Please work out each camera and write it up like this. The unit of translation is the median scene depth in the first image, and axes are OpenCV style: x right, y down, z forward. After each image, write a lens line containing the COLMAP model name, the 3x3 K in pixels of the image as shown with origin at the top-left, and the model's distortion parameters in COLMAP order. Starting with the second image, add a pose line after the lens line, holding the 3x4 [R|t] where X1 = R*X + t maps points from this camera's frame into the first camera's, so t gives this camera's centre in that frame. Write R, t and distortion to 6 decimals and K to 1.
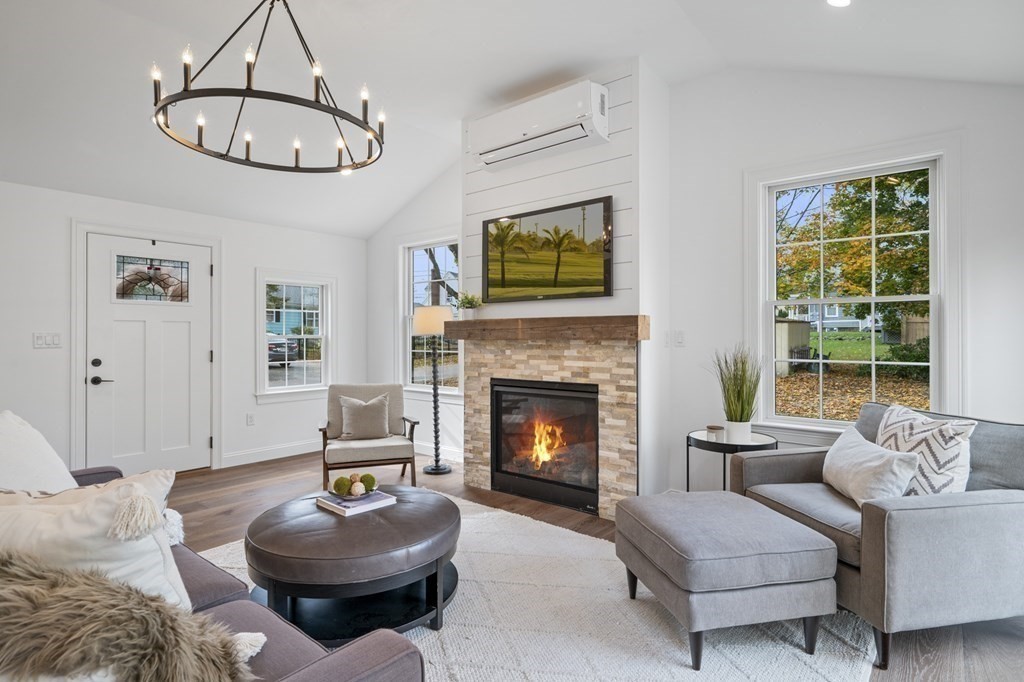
lens RADIAL K [[519.6, 0, 512.0], [0, 519.6, 341.0], [0, 0, 1]] dist [0.000653, -0.000011]
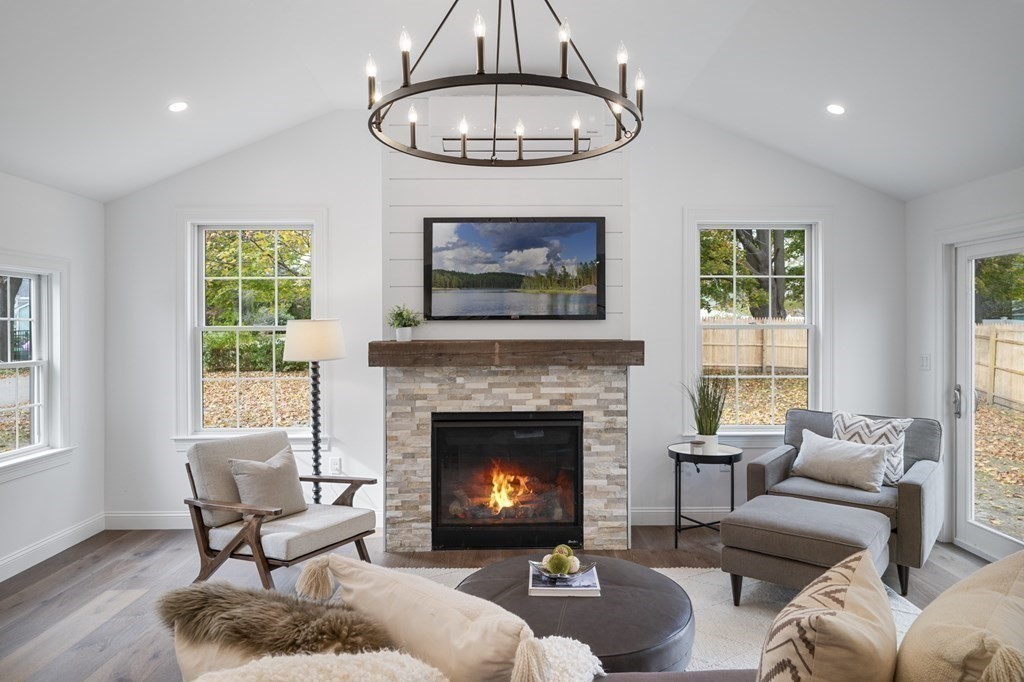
lens RADIAL K [[650.6, 0, 513.3], [0, 650.6, 337.5], [0, 0, 1]] dist [-0.000989, -0.000037]
pose [[0.765925, -0.011334, 0.642829, -0.693103], [0.008648, 0.999936, 0.007326, -0.060920], [-0.642871, -0.000052, 0.765974, 0.165878]]
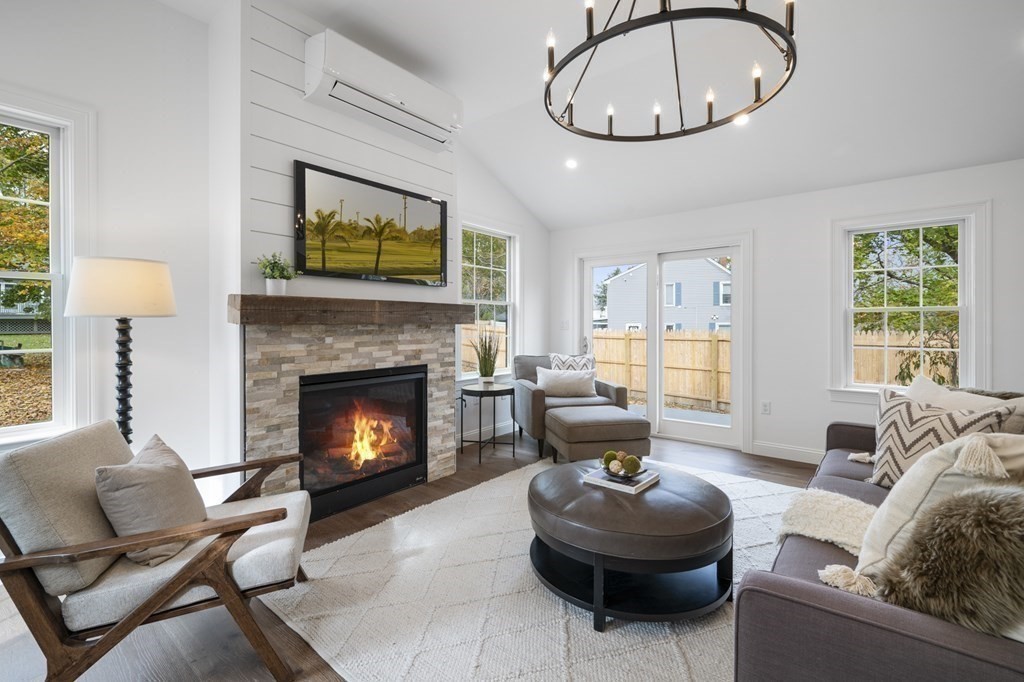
lens RADIAL K [[453.9, 0, 510.0], [0, 453.9, 331.8], [0, 0, 1]] dist [-0.000206, -0.000396]
pose [[-0.010170, -0.015148, 0.999834, -0.802881], [0.010433, 0.999829, 0.015254, 0.000938], [-0.999894, 0.010587, -0.010010, 0.825108]]
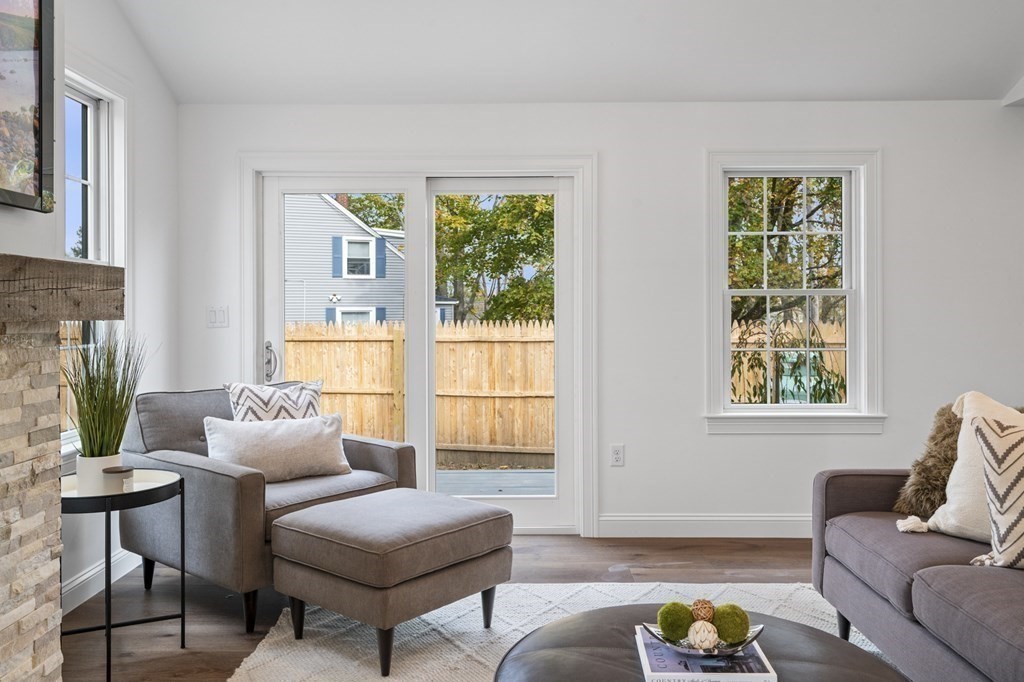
lens RADIAL K [[833.6, 0, 512.1], [0, 833.6, 320.0], [0, 0, 1]] dist [-0.004541, -0.003406]
pose [[-0.633129, -0.007225, 0.774012, -0.521965], [0.010856, 0.999775, 0.018213, -0.010077], [-0.773970, 0.019934, -0.632908, 1.081093]]
